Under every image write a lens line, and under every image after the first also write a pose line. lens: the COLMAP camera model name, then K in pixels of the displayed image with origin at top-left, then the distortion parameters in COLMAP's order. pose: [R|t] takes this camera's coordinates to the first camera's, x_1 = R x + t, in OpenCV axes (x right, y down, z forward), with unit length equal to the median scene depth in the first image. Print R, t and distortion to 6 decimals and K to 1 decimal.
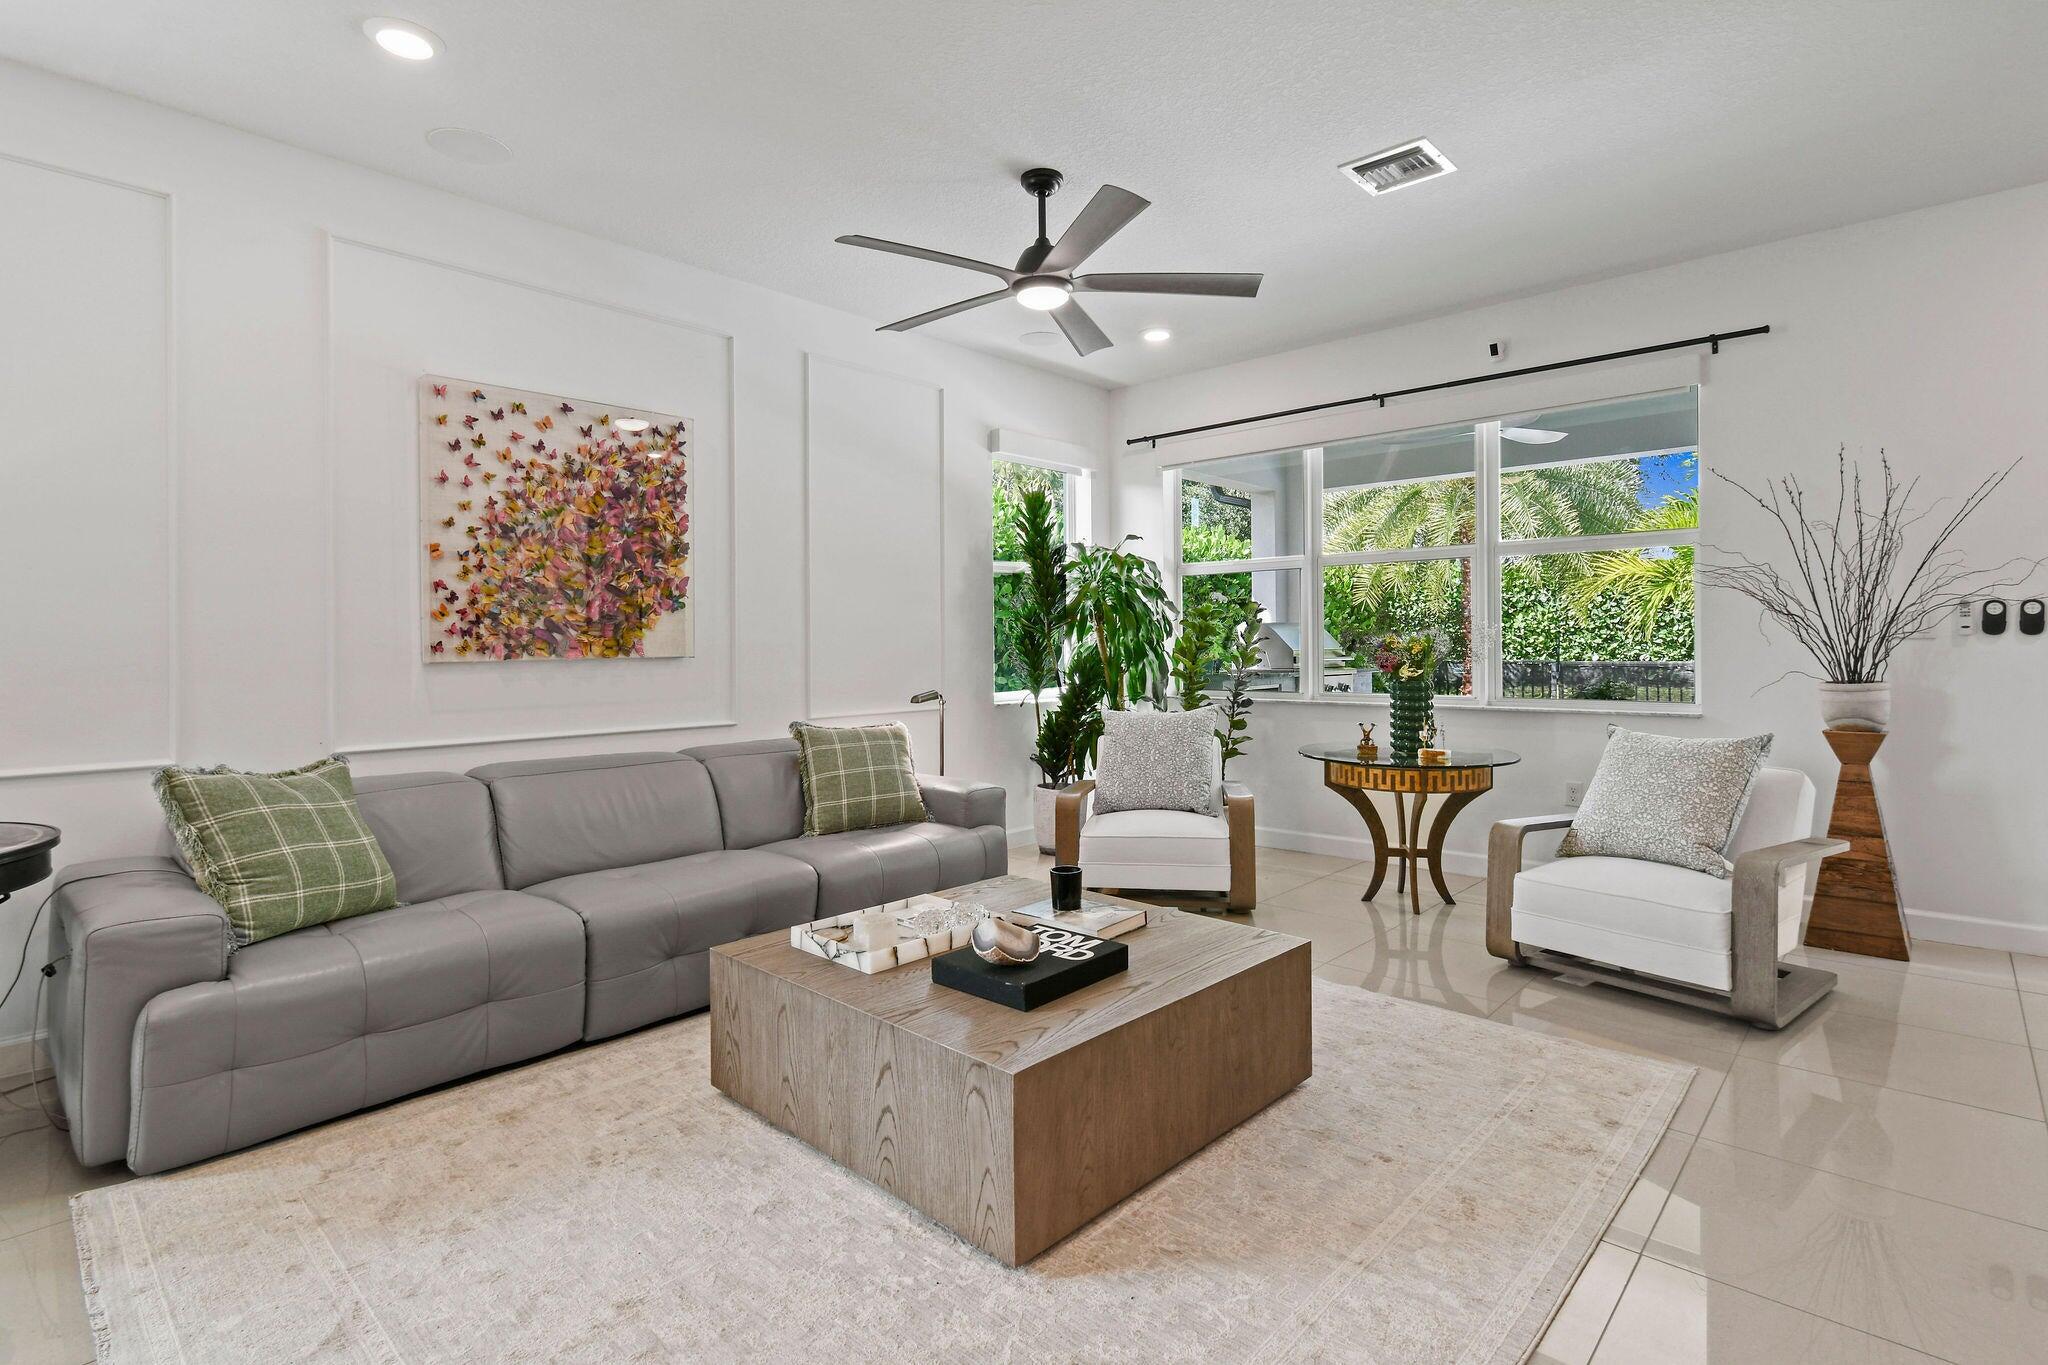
lens RADIAL K [[995.2, 0, 1018.9], [0, 995.2, 654.9], [0, 0, 1]] dist [-0.004776, 0.000039]
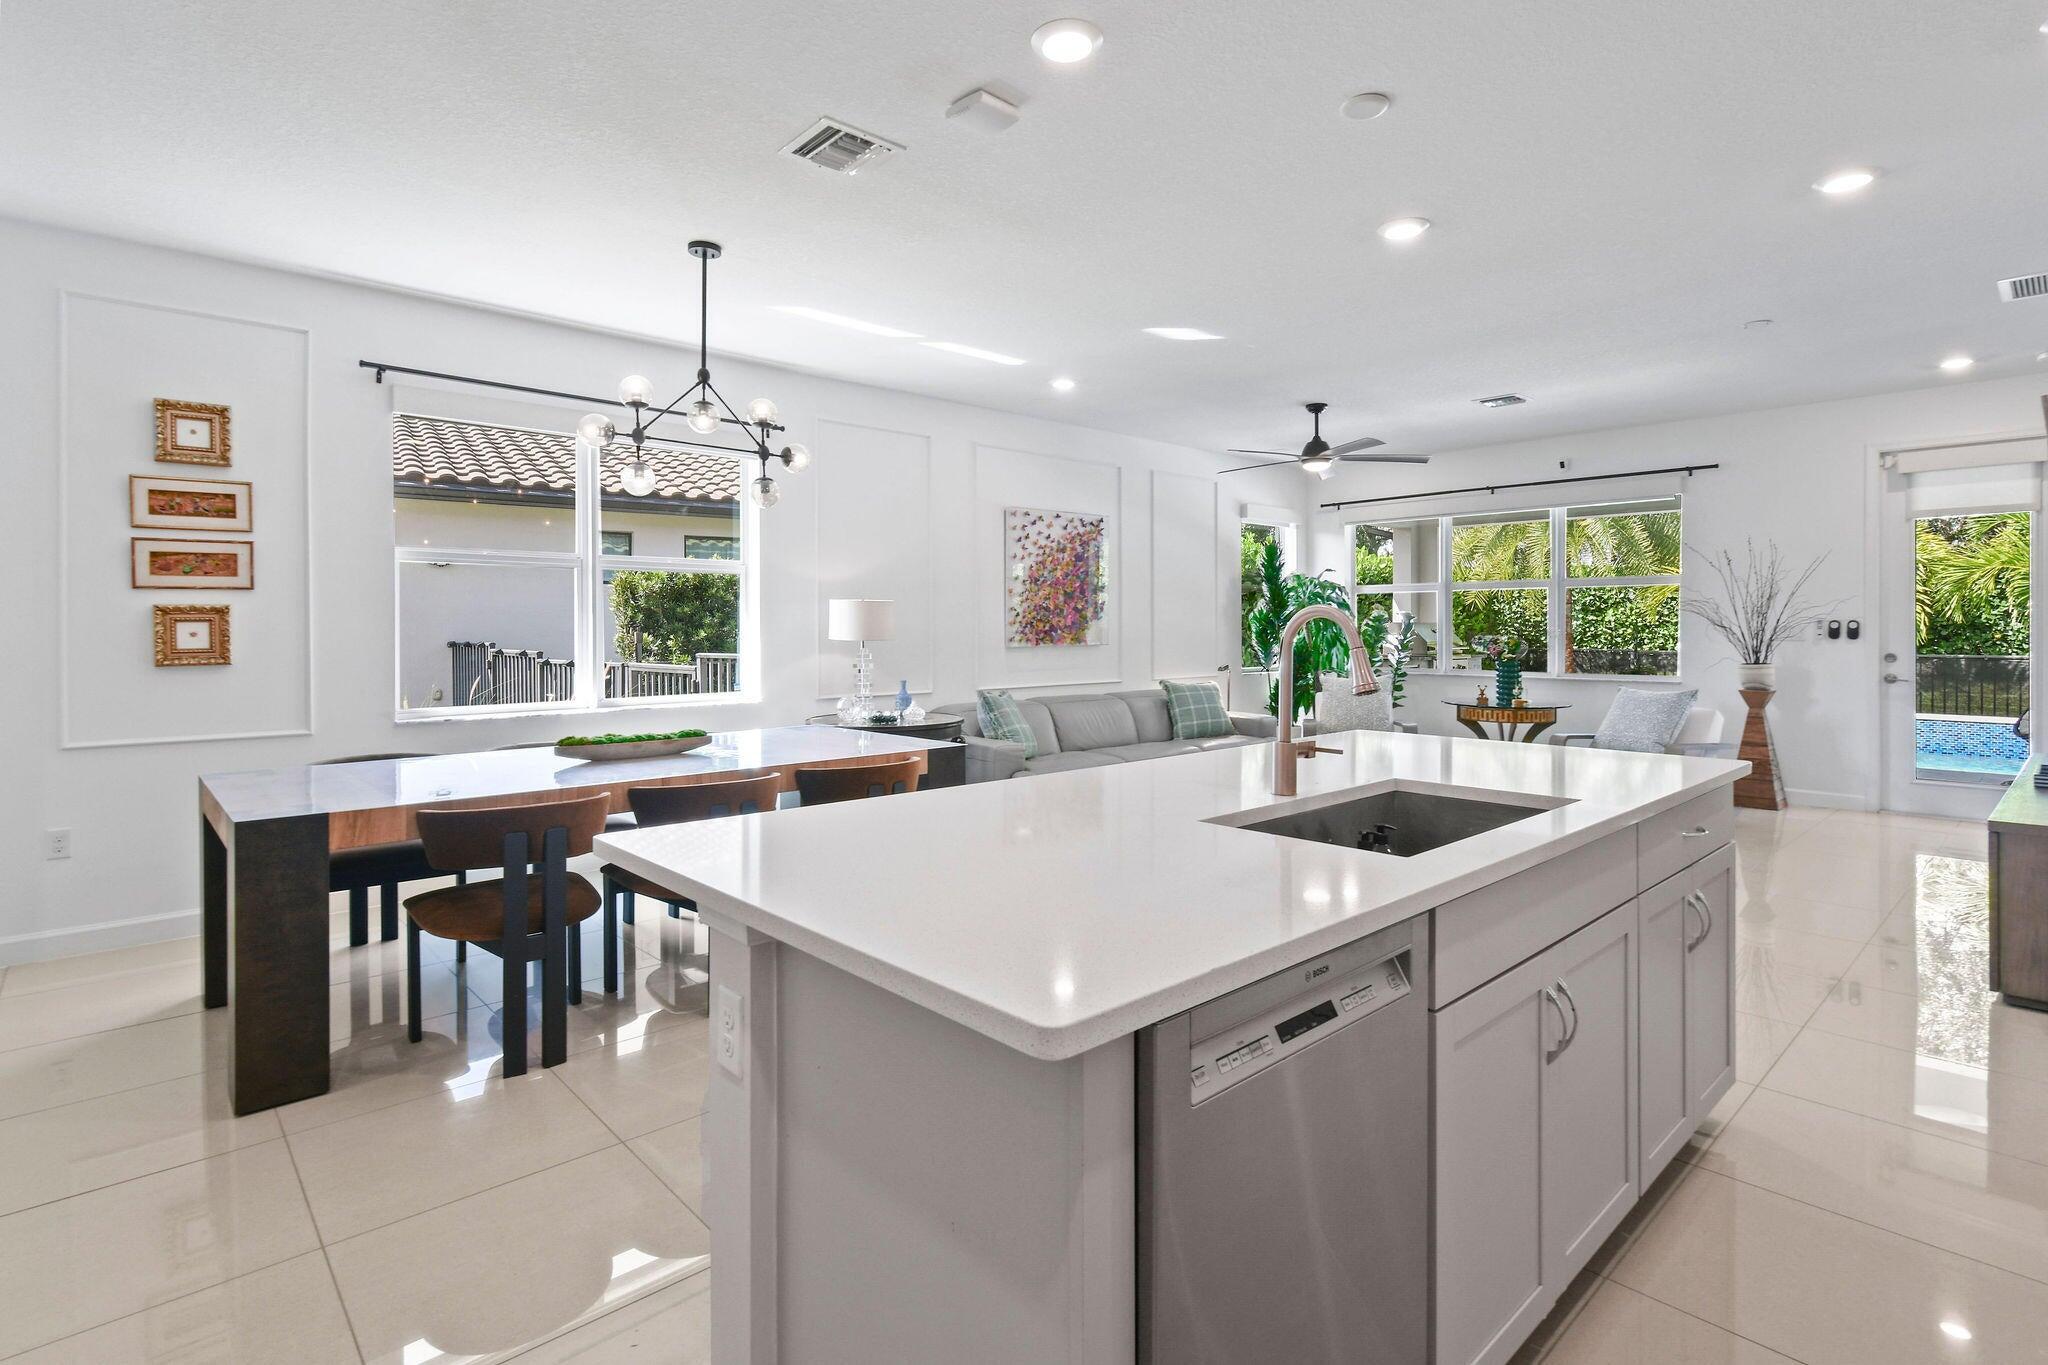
lens RADIAL K [[995.1, 0, 1029.5], [0, 995.1, 634.6], [0, 0, 1]] dist [0.003677, 0.000458]
pose [[0.996800, 0.007791, -0.079558, -0.331148], [-0.008028, 0.999964, -0.002655, -0.010555], [0.079534, 0.003286, 0.996827, -0.878515]]
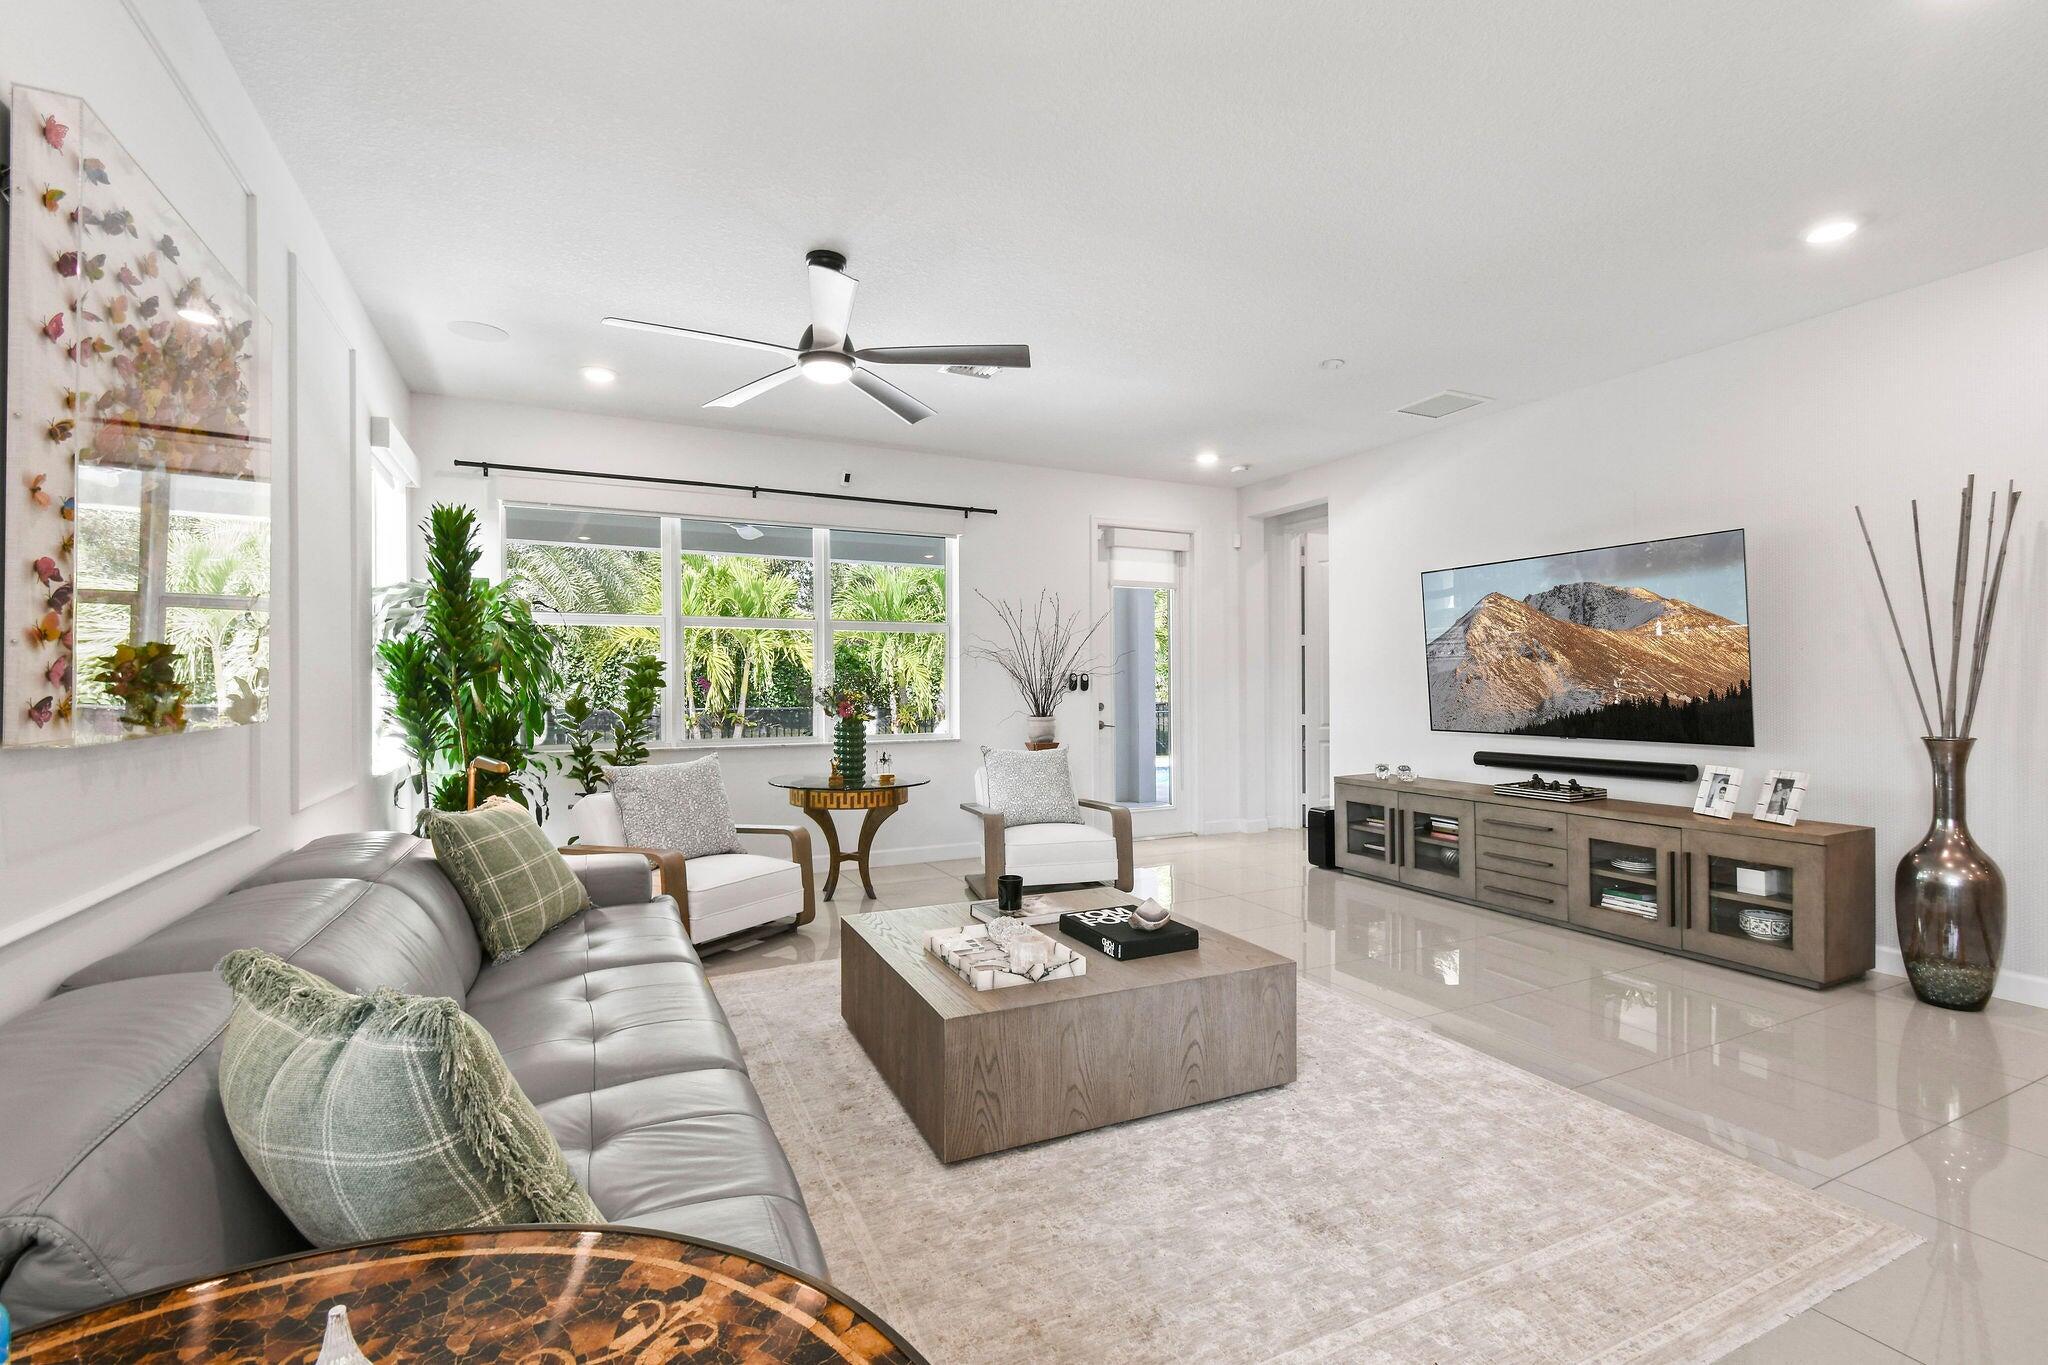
lens RADIAL K [[916.6, 0, 1024.0], [0, 916.6, 682.5], [0, 0, 1]] dist [-0.000030, -0.000019]
pose [[0.356959, 0.010802, 0.934058, -0.697514], [0.007849, 0.999863, -0.014562, -0.009573], [-0.934087, 0.012530, 0.356825, 0.383740]]
